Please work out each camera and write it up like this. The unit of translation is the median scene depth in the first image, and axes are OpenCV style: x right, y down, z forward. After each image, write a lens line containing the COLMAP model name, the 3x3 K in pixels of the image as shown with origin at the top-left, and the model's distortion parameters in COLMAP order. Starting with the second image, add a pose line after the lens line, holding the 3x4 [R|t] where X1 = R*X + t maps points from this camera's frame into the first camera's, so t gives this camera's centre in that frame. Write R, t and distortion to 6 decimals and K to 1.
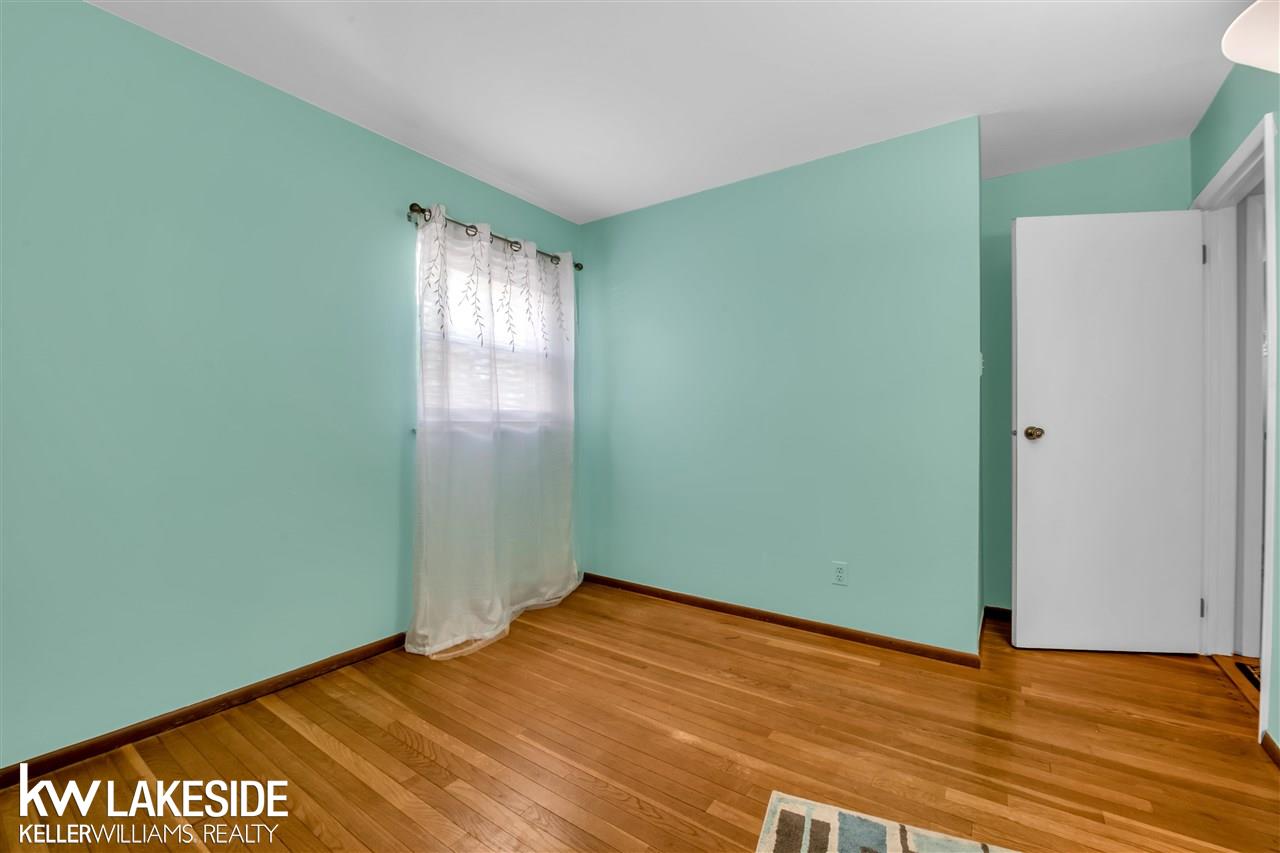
lens RADIAL K [[513.0, 0, 631.5], [0, 513.0, 424.0], [0, 0, 1]] dist [-0.000016, 0.000001]
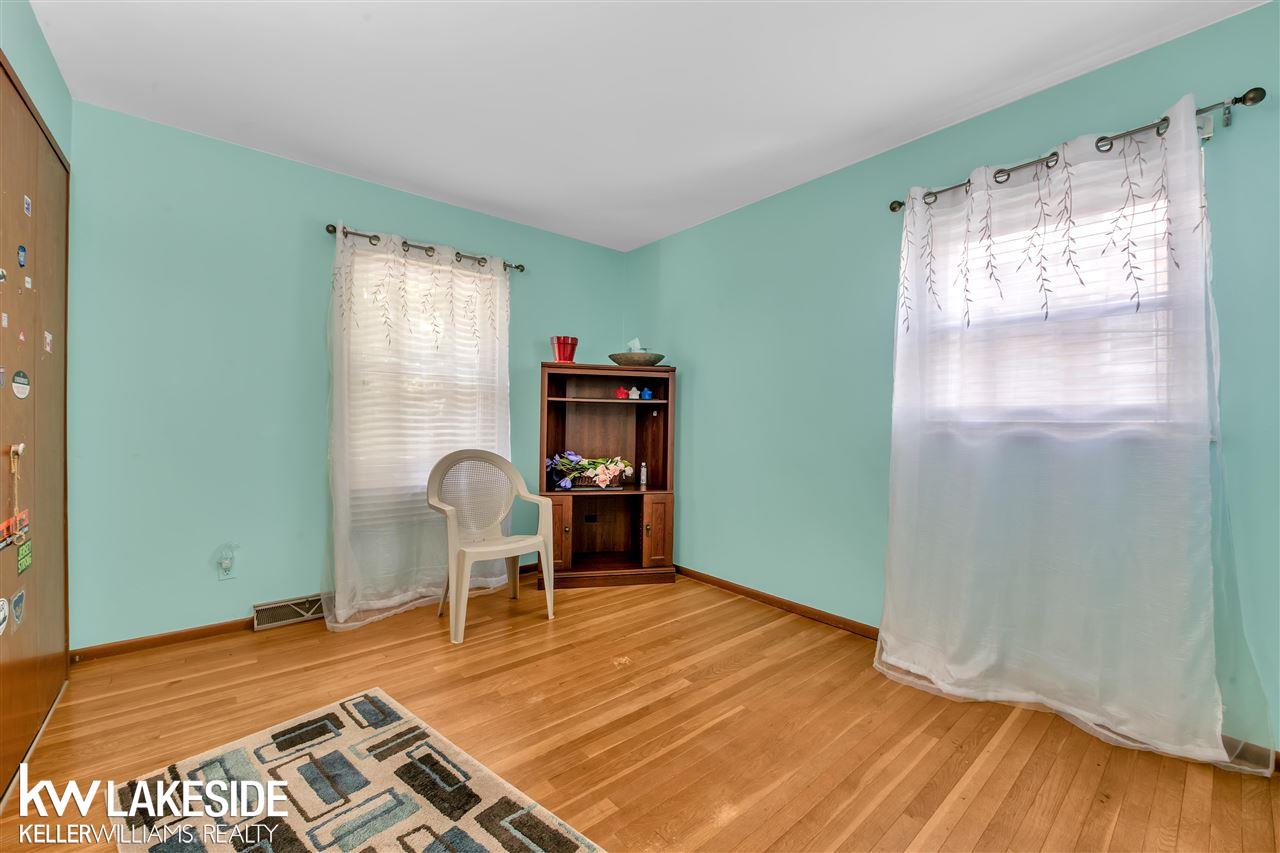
lens RADIAL K [[513.0, 0, 630.8], [0, 513.0, 425.3], [0, 0, 1]] dist [-0.000016, 0.000001]
pose [[-0.245005, 0.001214, -0.969521, 0.645286], [-0.012699, 0.999909, 0.004461, 0.002807], [0.969439, 0.013405, -0.244967, 0.739000]]
